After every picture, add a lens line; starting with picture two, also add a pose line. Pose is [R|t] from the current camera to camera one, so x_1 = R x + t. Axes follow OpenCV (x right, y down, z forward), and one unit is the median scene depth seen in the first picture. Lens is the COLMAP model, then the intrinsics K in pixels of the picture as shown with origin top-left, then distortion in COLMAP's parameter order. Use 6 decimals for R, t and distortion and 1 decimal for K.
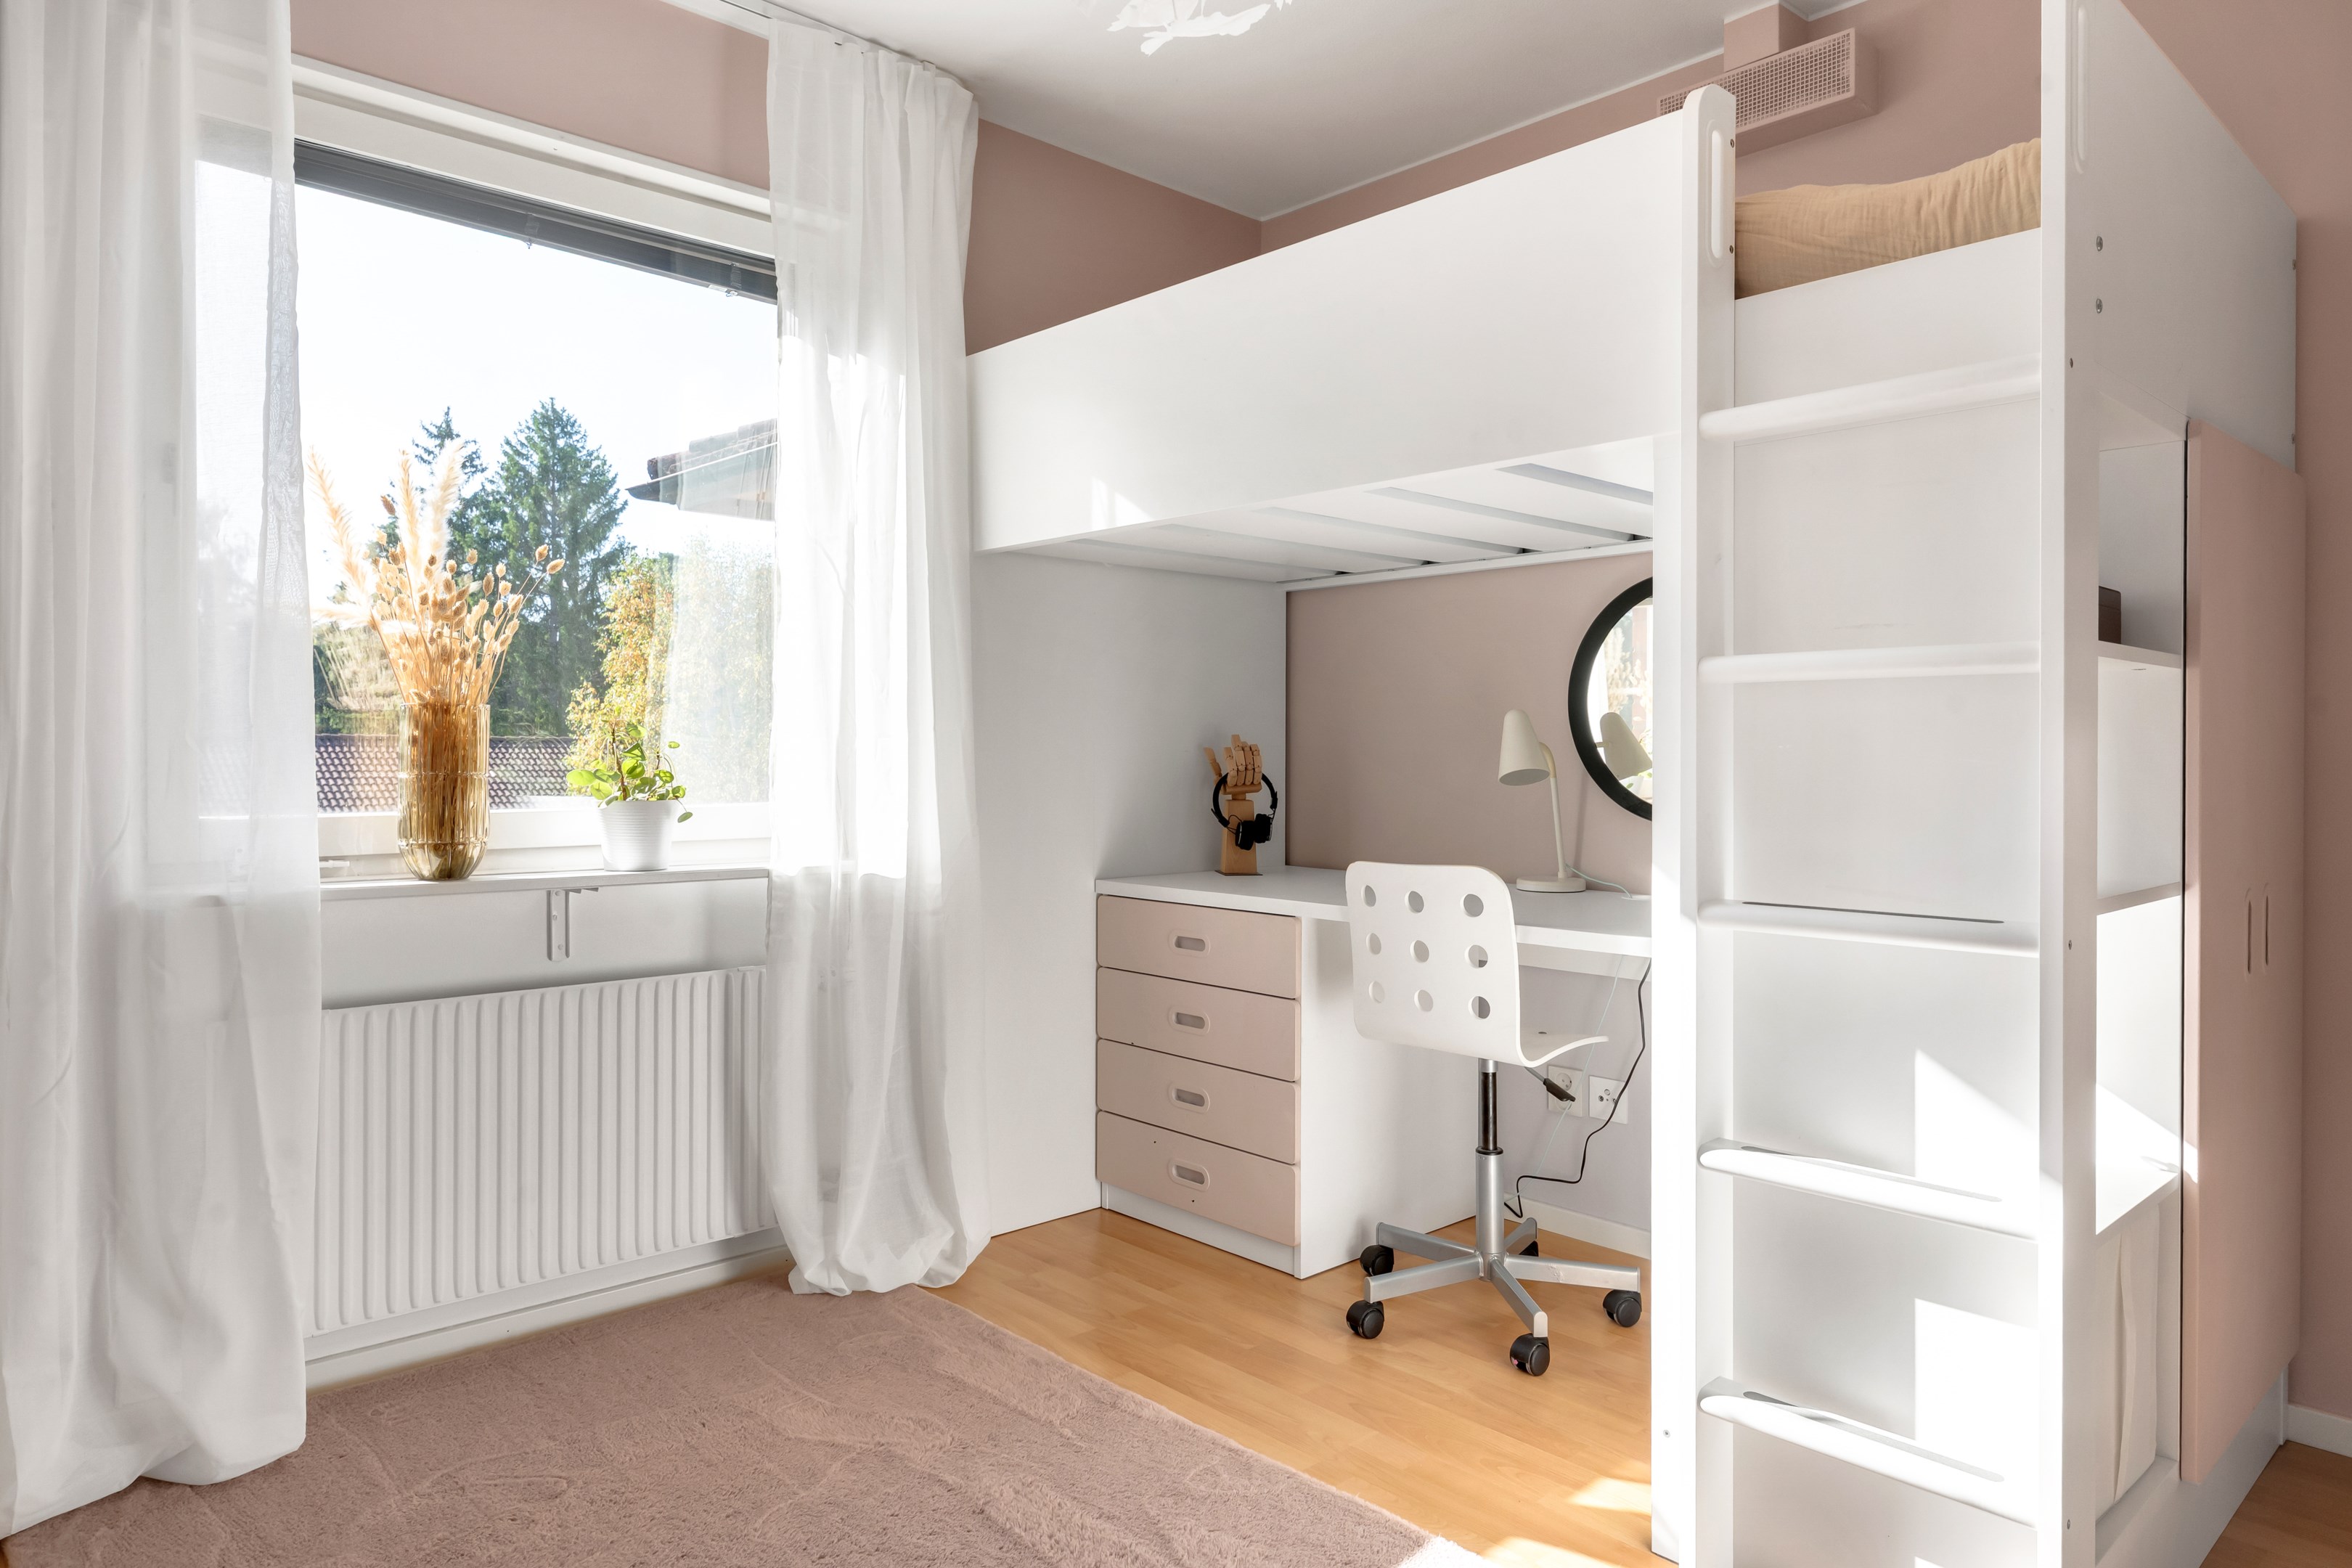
lens RADIAL K [[1453.3, 0, 1175.9], [0, 1453.3, 753.1], [0, 0, 1]] dist [0.003740, 0.000644]
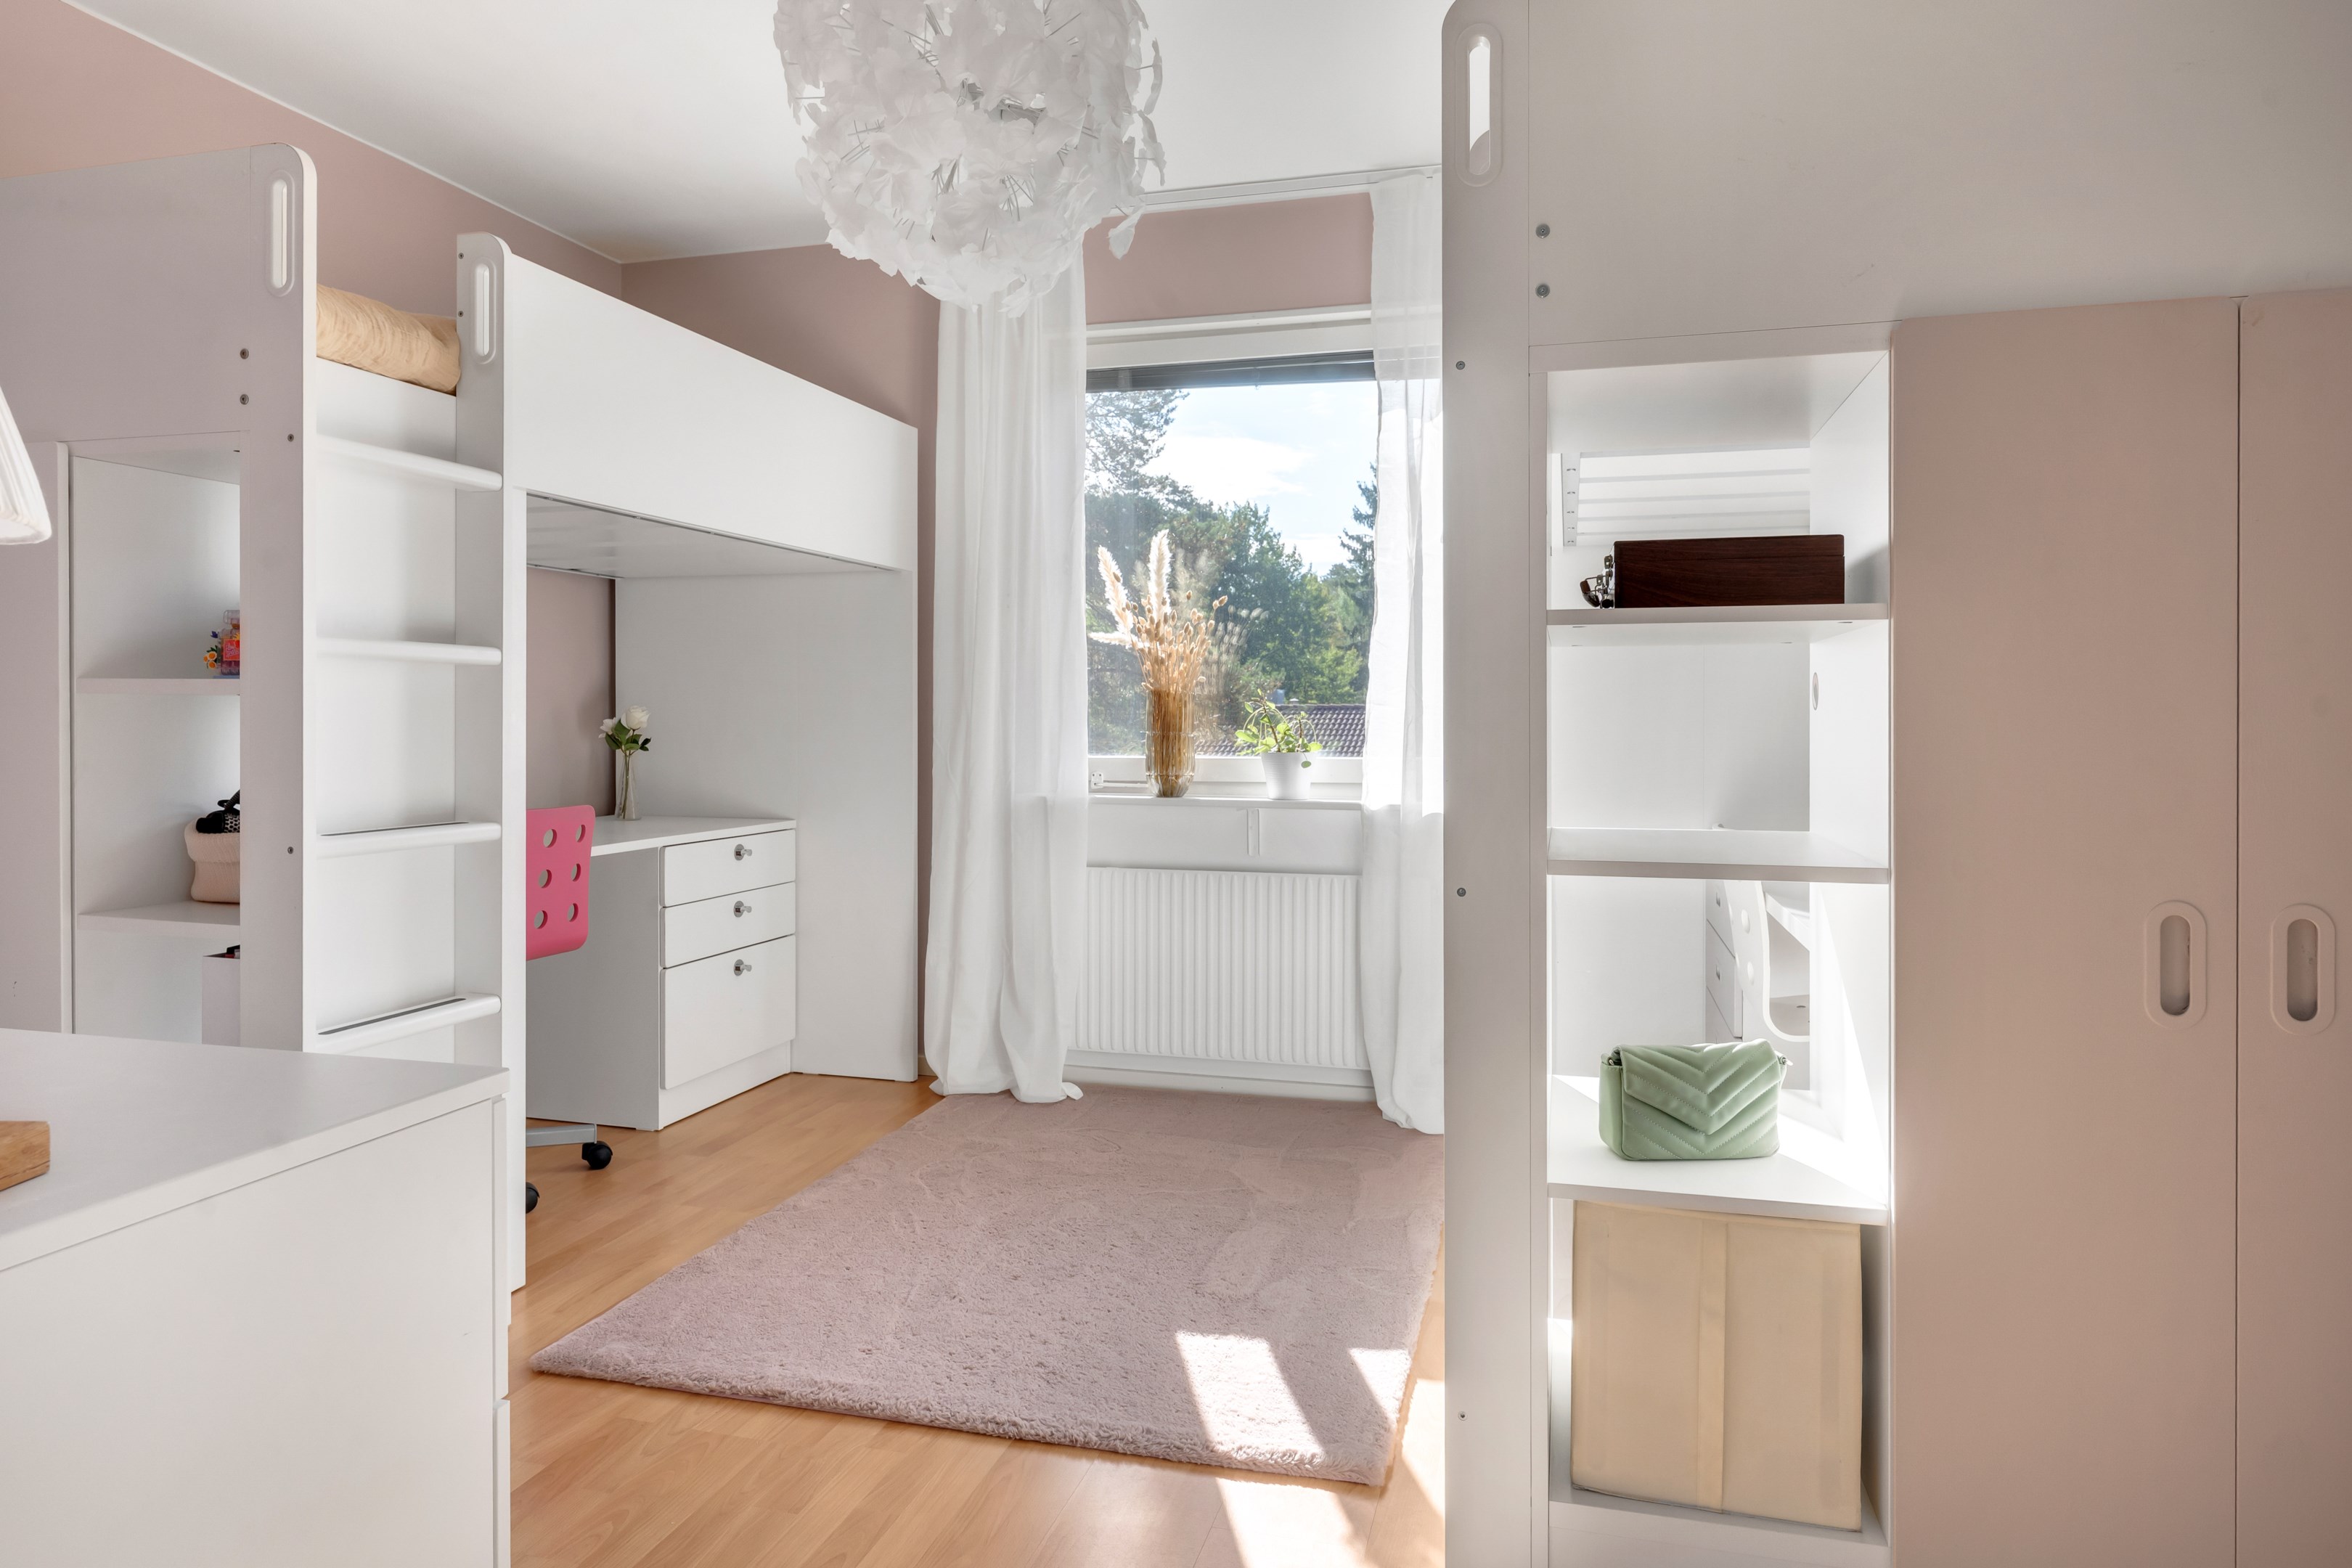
lens RADIAL K [[1453.3, 0, 1175.9], [0, 1453.3, 753.1], [0, 0, 1]] dist [0.003740, 0.000644]
pose [[0.523061, 0.006421, -0.852271, 0.893787], [0.003172, 0.999950, 0.009480, 0.022112], [0.852289, -0.007661, 0.523015, 0.159535]]
